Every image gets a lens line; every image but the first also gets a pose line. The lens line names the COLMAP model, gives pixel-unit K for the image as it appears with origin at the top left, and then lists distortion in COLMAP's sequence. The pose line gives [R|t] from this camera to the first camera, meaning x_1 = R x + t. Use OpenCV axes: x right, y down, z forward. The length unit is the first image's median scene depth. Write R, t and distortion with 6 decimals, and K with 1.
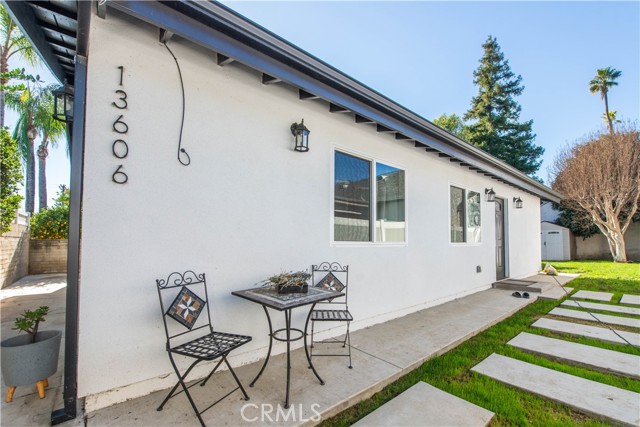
lens RADIAL K [[267.1, 0, 318.0], [0, 267.1, 232.8], [0, 0, 1]] dist [0.000026, -0.000096]
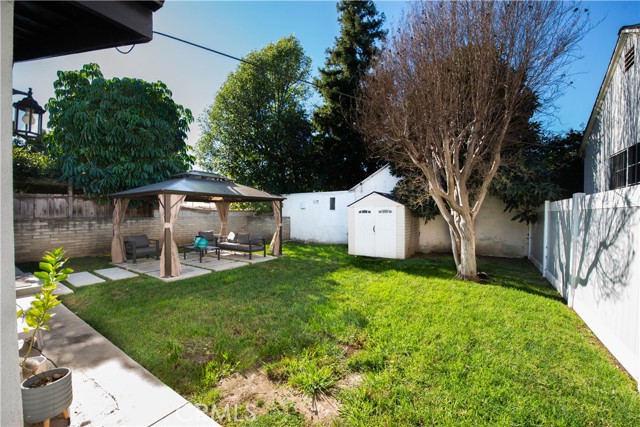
lens RADIAL K [[252.0, 0, 320.0], [0, 252.0, 213.5], [0, 0, 1]] dist [0.000799, -0.000006]
pose [[0.955159, 0.007745, 0.295992, 0.755188], [-0.018089, 0.999317, 0.032225, -0.014314], [-0.295540, -0.036134, 0.954647, 0.659218]]
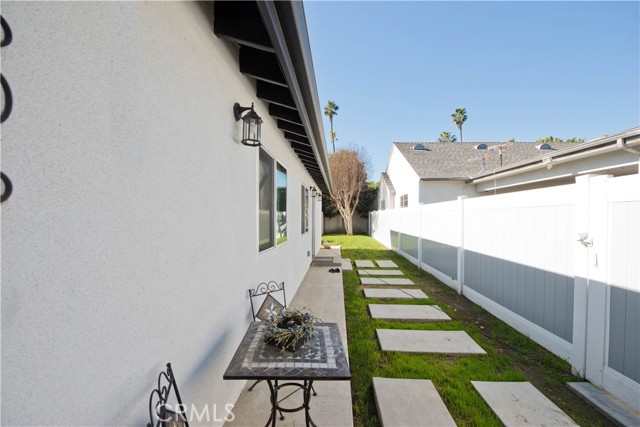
lens RADIAL K [[261.6, 0, 320.9], [0, 261.6, 221.9], [0, 0, 1]] dist [-0.021392, -0.000186]
pose [[0.689758, -0.012480, 0.723932, -0.095555], [-0.025481, 0.998814, 0.041496, -0.026044], [-0.723591, -0.047069, 0.688622, 0.071212]]
